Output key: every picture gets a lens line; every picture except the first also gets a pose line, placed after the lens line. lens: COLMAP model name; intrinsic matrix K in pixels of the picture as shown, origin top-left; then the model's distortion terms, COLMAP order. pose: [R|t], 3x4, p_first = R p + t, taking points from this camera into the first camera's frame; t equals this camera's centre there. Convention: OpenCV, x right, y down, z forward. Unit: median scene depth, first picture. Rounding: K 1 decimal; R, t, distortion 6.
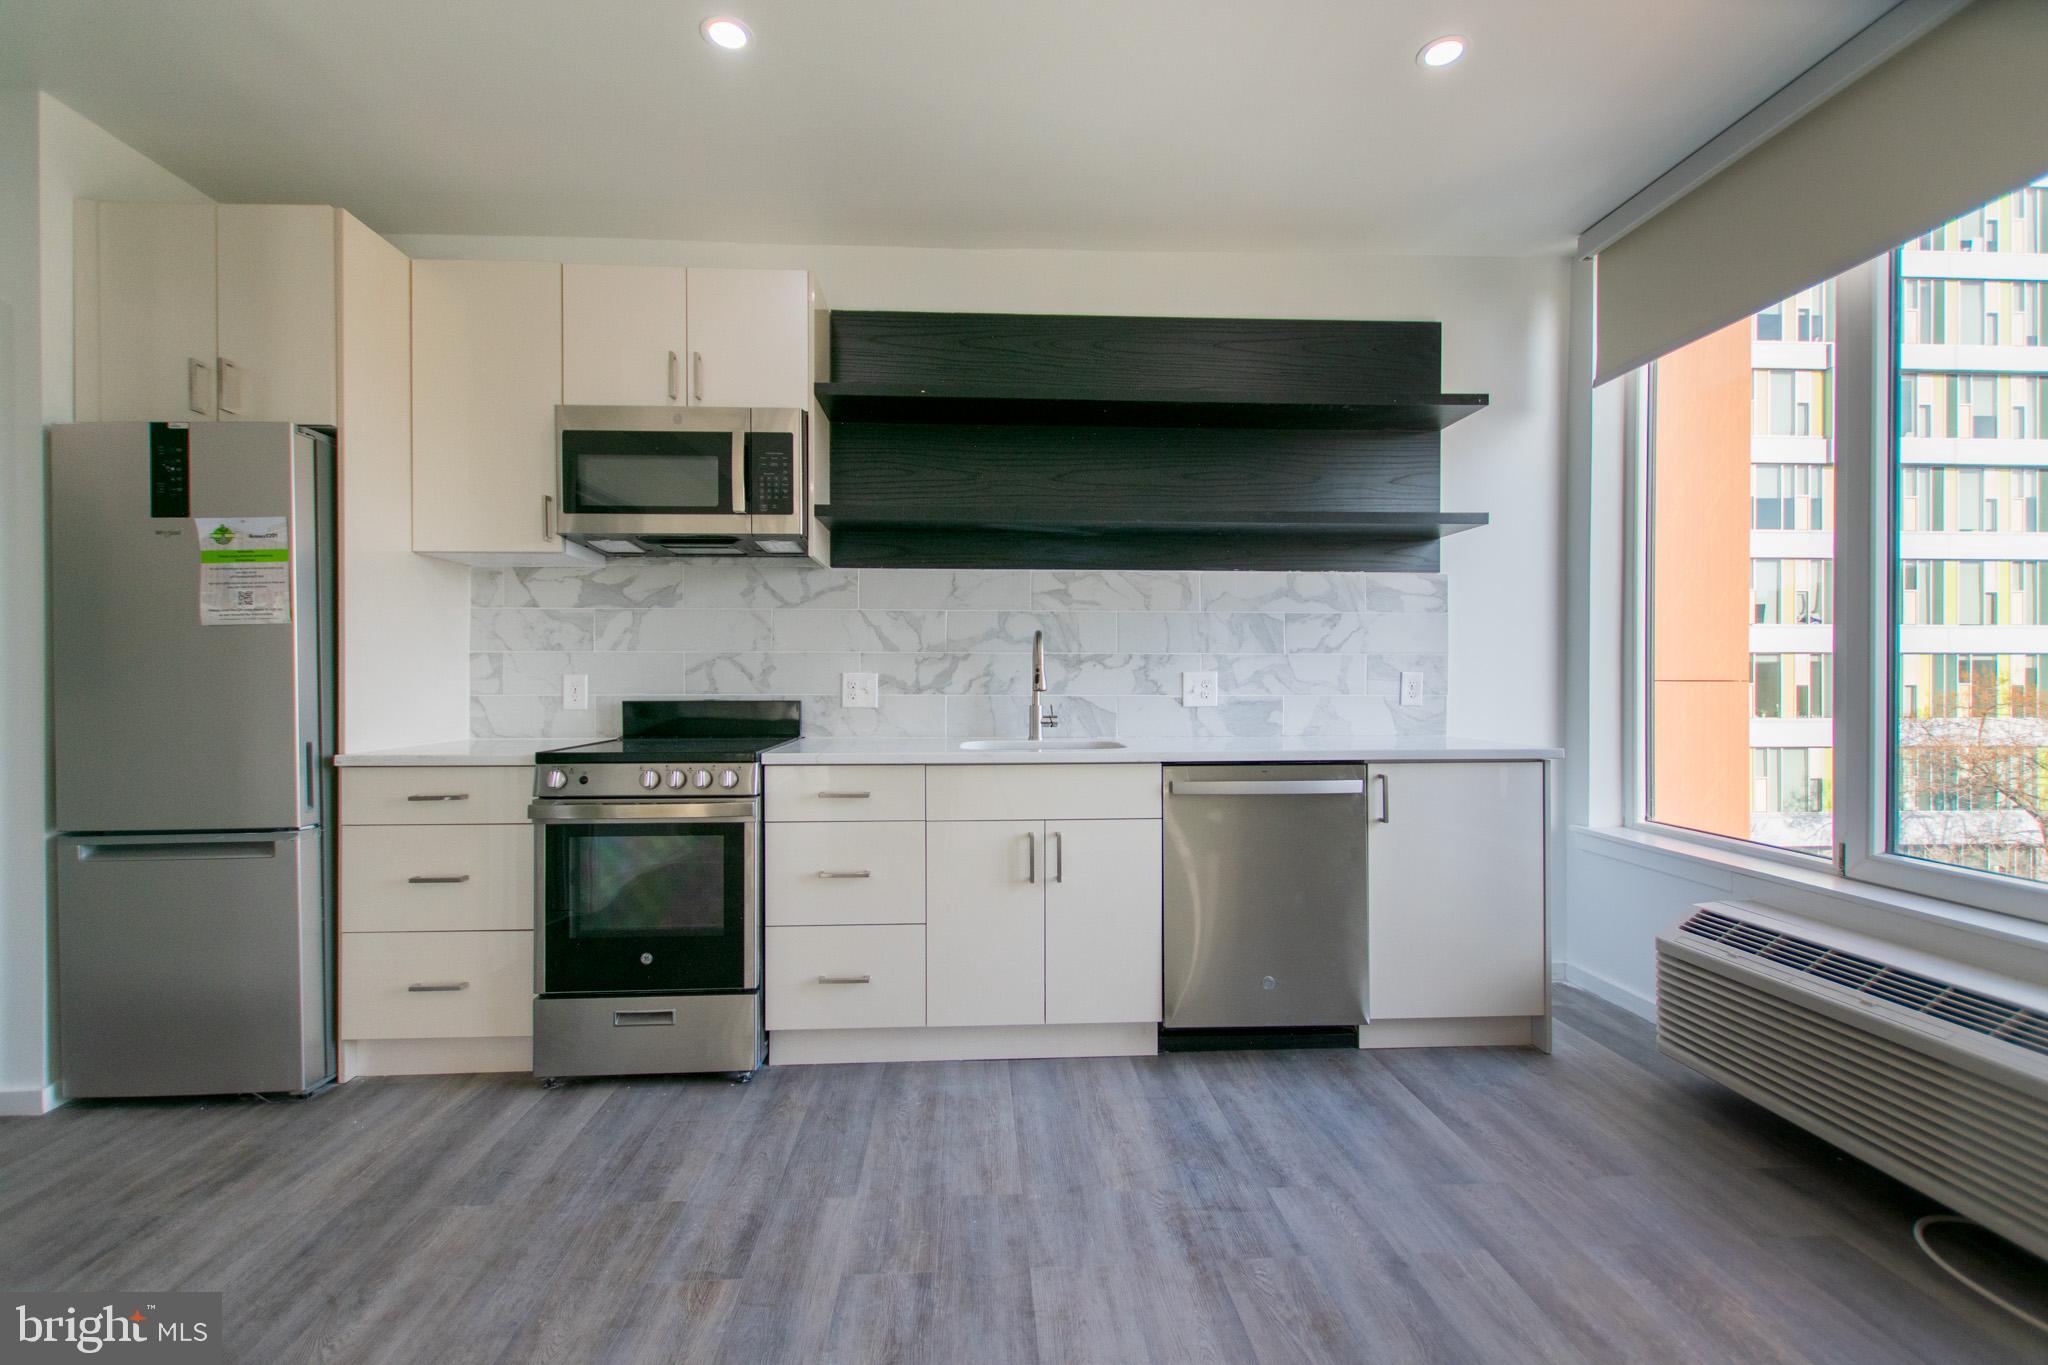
lens RADIAL K [[891.7, 0, 1025.0], [0, 891.7, 662.3], [0, 0, 1]] dist [0.010129, -0.003763]
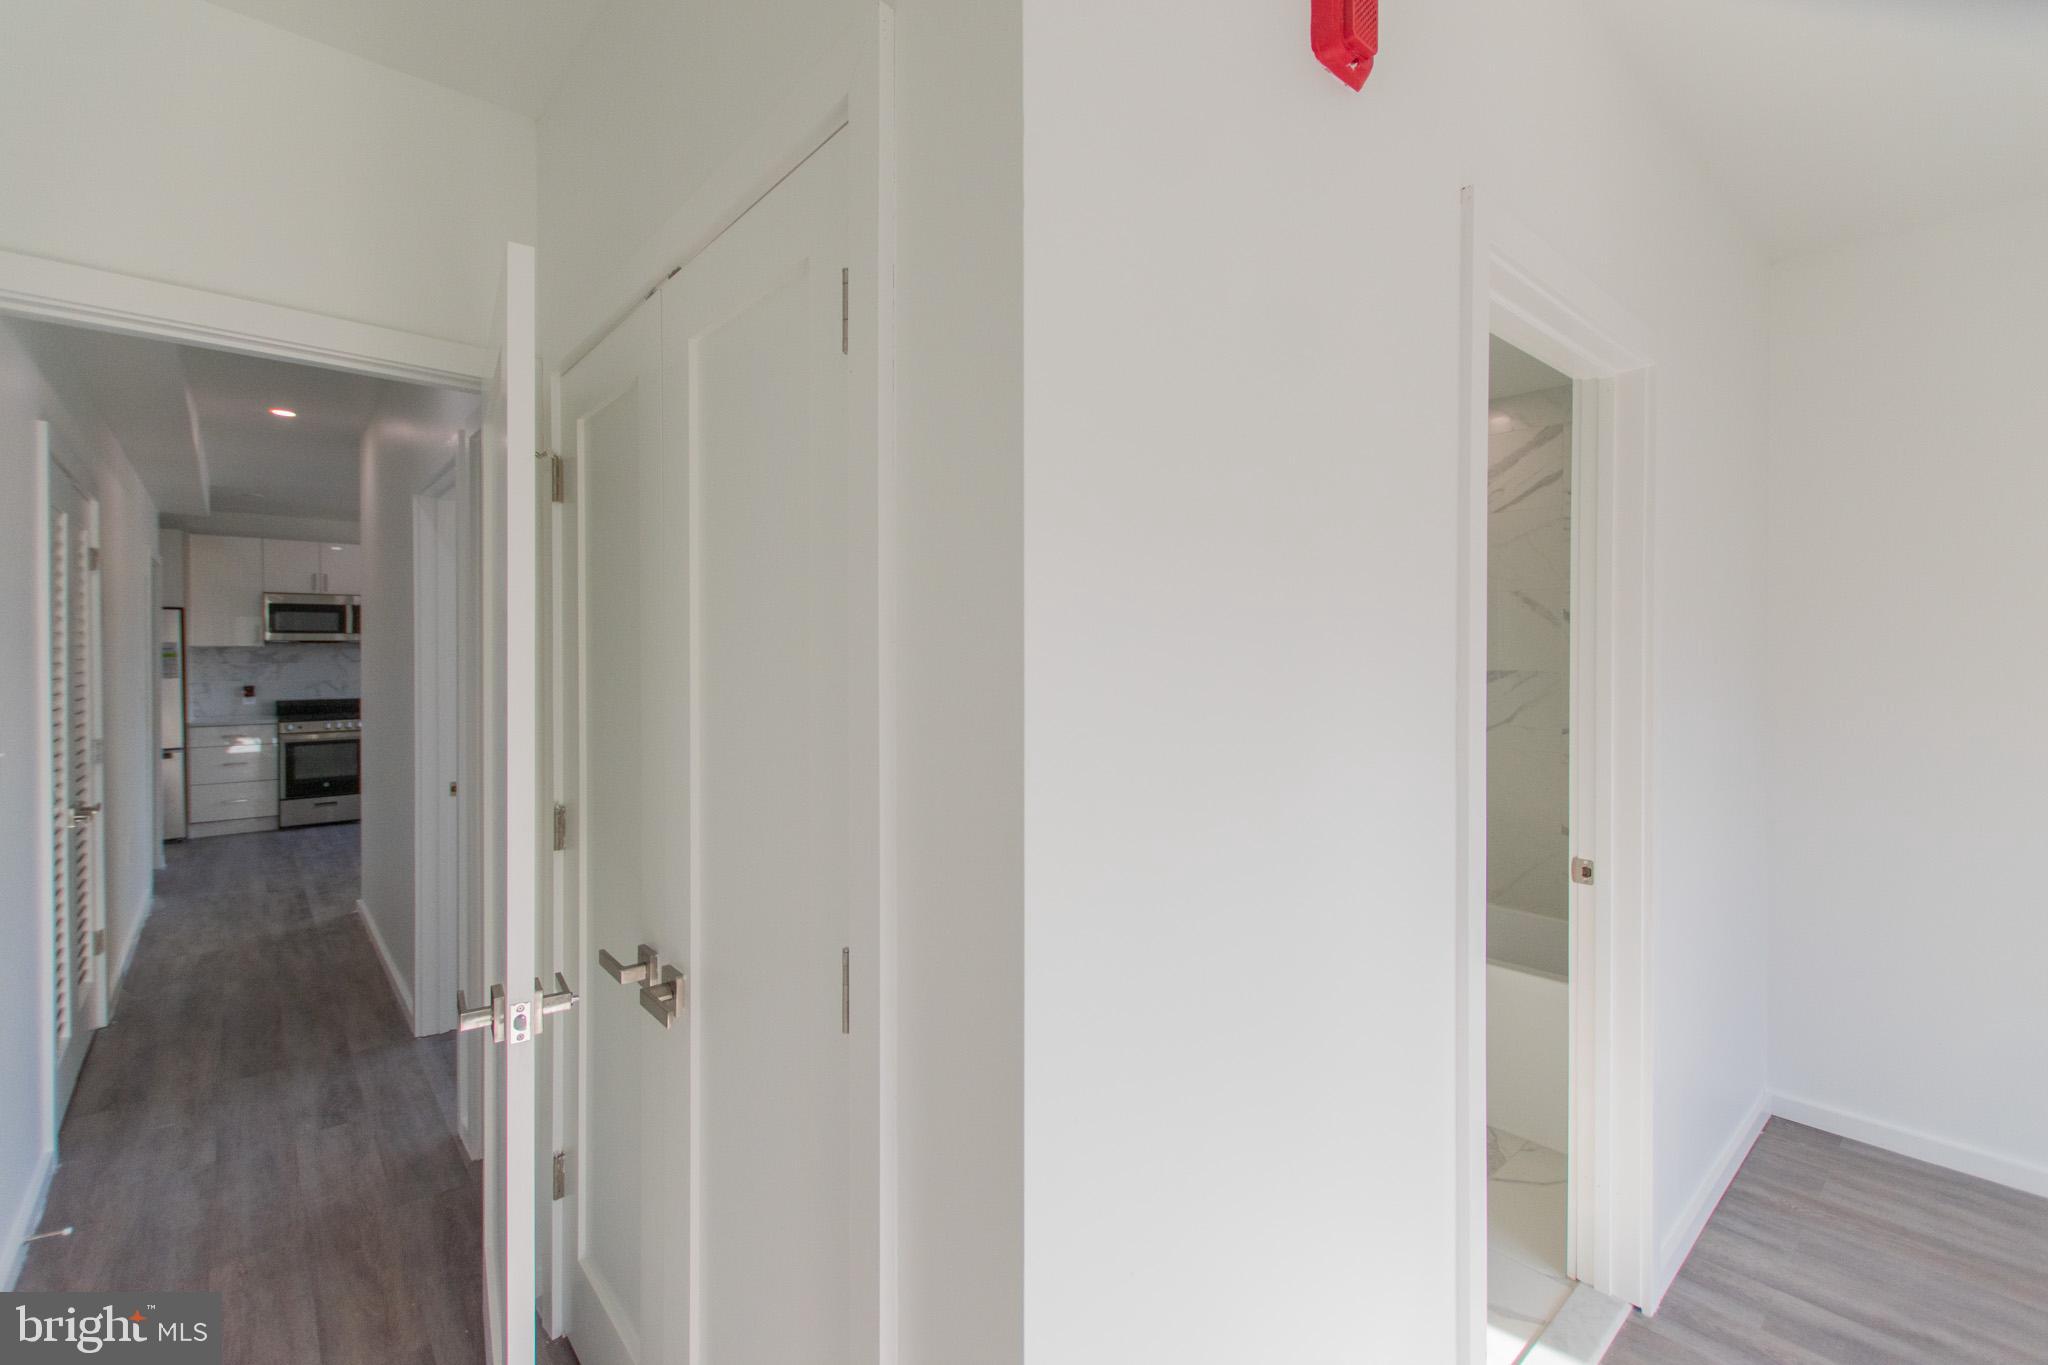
lens RADIAL K [[891.7, 0, 1008.4], [0, 891.7, 655.7], [0, 0, 1]] dist [0.010129, -0.003763]
pose [[0.805884, -0.004950, 0.592053, -0.331827], [-0.004890, 0.999875, 0.015016, -0.155832], [-0.592053, -0.014996, 0.805759, -2.658505]]
